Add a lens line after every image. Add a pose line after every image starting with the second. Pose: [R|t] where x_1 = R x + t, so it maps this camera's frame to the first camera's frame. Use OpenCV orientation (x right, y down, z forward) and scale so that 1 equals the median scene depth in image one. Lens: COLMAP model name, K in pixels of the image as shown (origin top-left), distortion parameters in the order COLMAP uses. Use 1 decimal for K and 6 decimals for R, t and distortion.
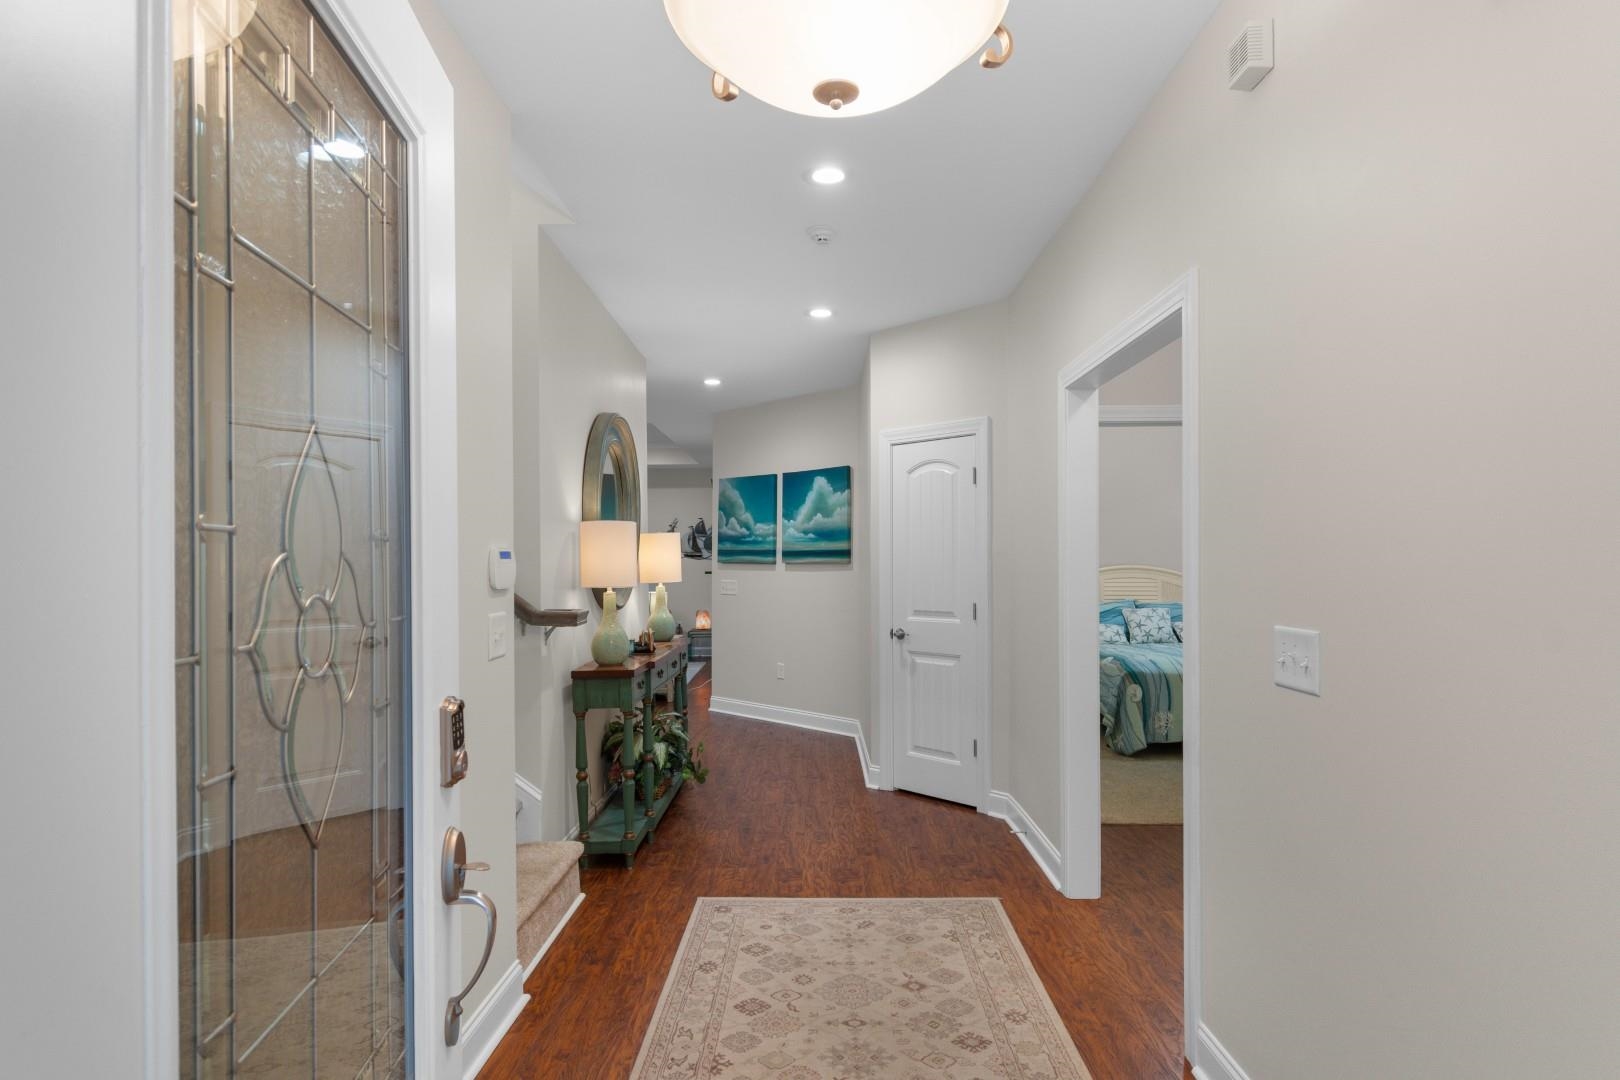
lens RADIAL K [[880.0, 0, 810.9], [0, 880.0, 551.5], [0, 0, 1]] dist [0.000657, 0.000020]
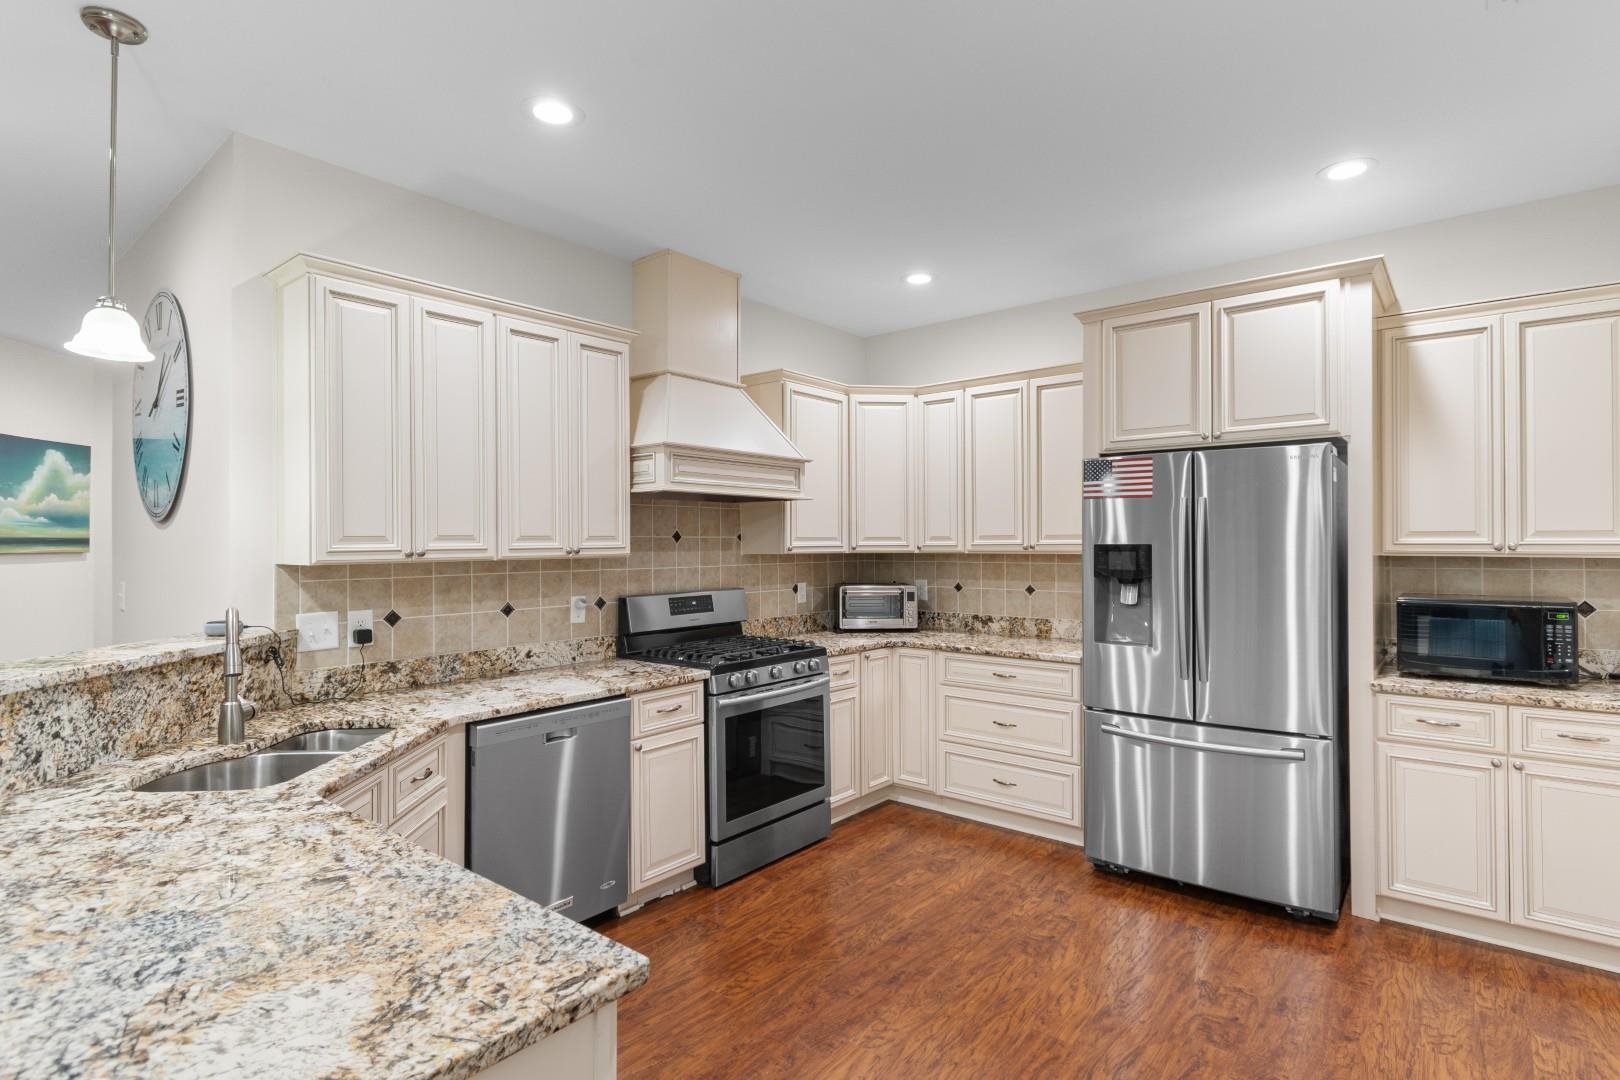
lens RADIAL K [[816.6, 0, 810.7], [0, 816.6, 536.3], [0, 0, 1]] dist [0.003202, -0.004061]
pose [[-0.776710, 0.012427, 0.629736, -1.019361], [0.000801, 0.999824, -0.018742, 0.012251], [-0.629858, -0.014052, -0.776583, 1.120931]]
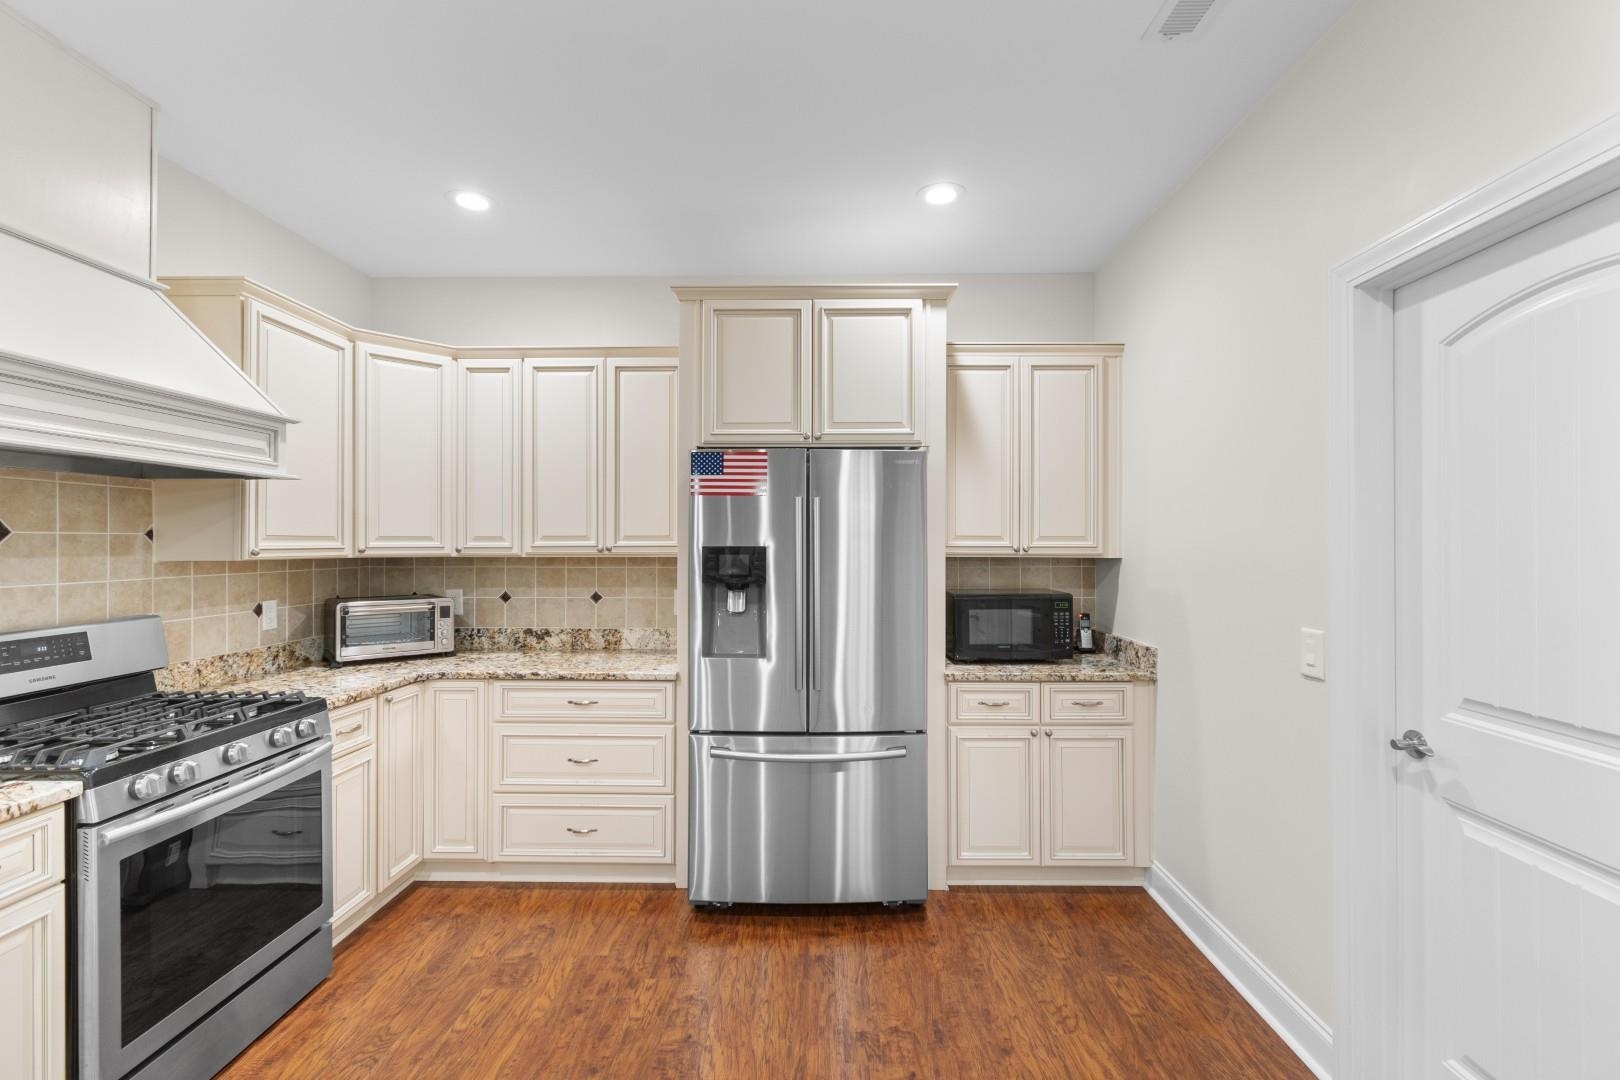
lens RADIAL K [[712.8, 0, 819.7], [0, 712.8, 540.0], [0, 0, 1]] dist [0.004101, -0.003004]
pose [[-0.999985, 0.004423, 0.003096, -0.907874], [0.004378, 0.999887, -0.014394, 0.010325], [-0.003160, -0.014380, -0.999892, 1.013306]]
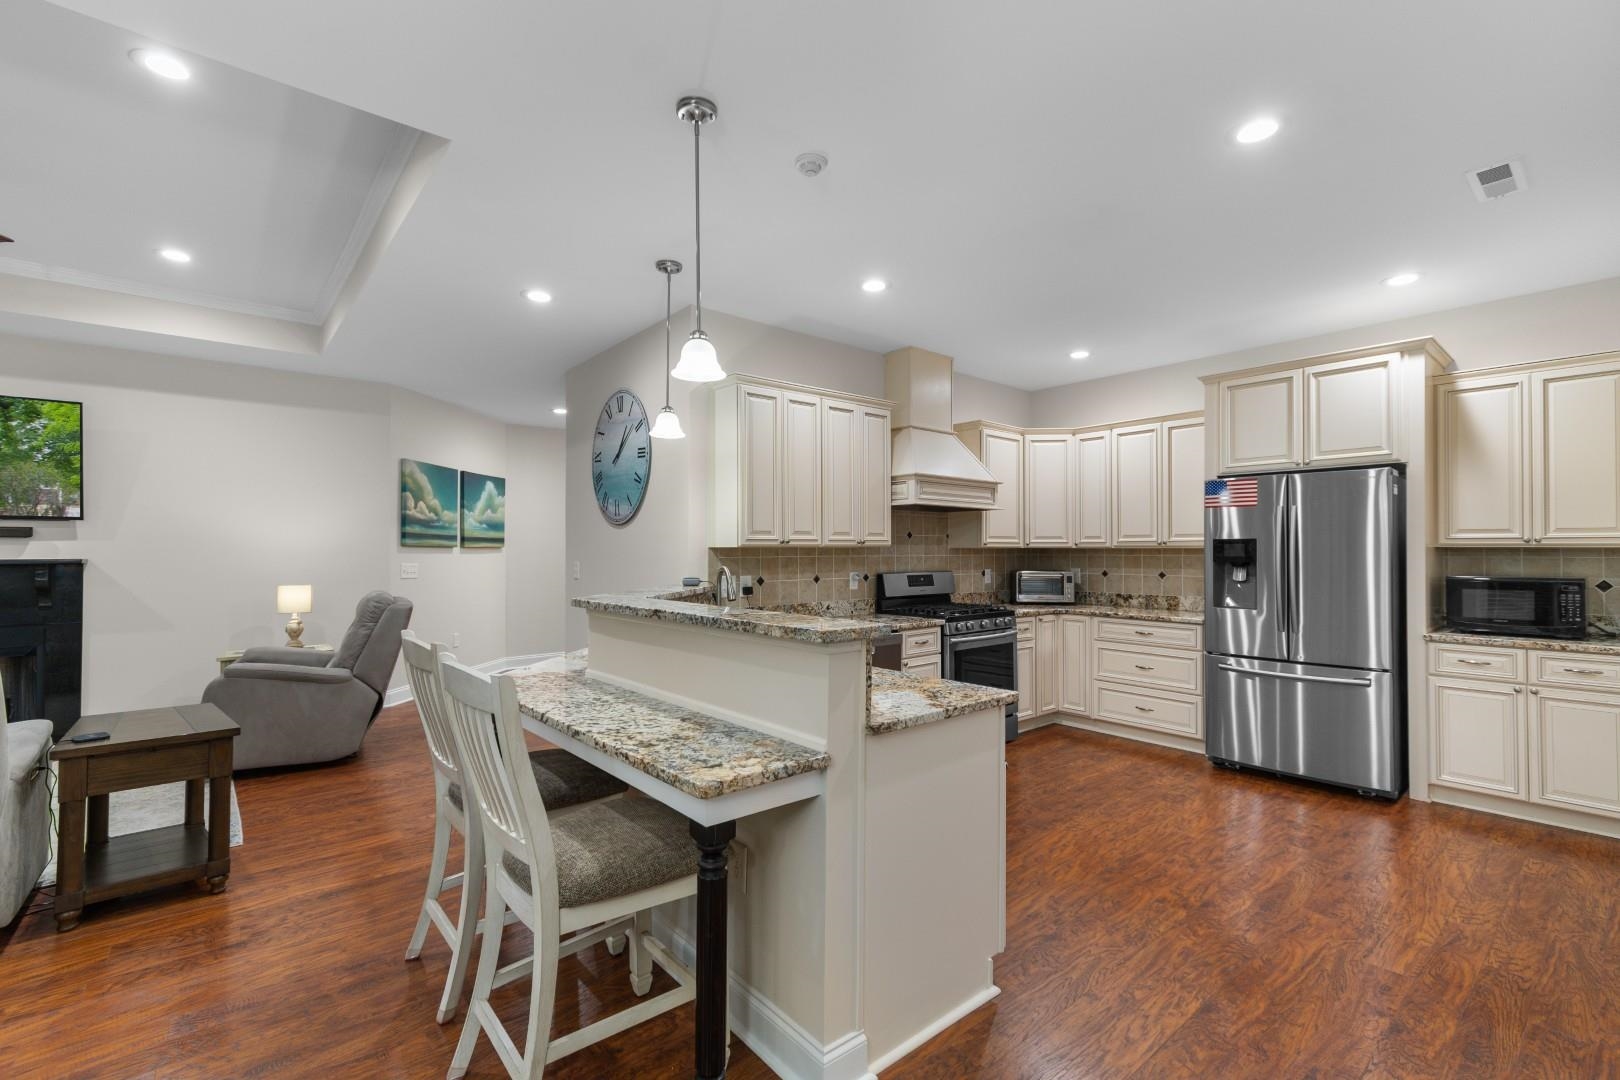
lens RADIAL K [[712.8, 0, 810.5], [0, 712.8, 541.9], [0, 0, 1]] dist [0.004101, -0.003004]
pose [[-0.653316, 0.013789, 0.756960, -1.081562], [-0.005412, 0.999724, -0.022882, 0.026264], [-0.757066, -0.019046, -0.653061, 1.297885]]
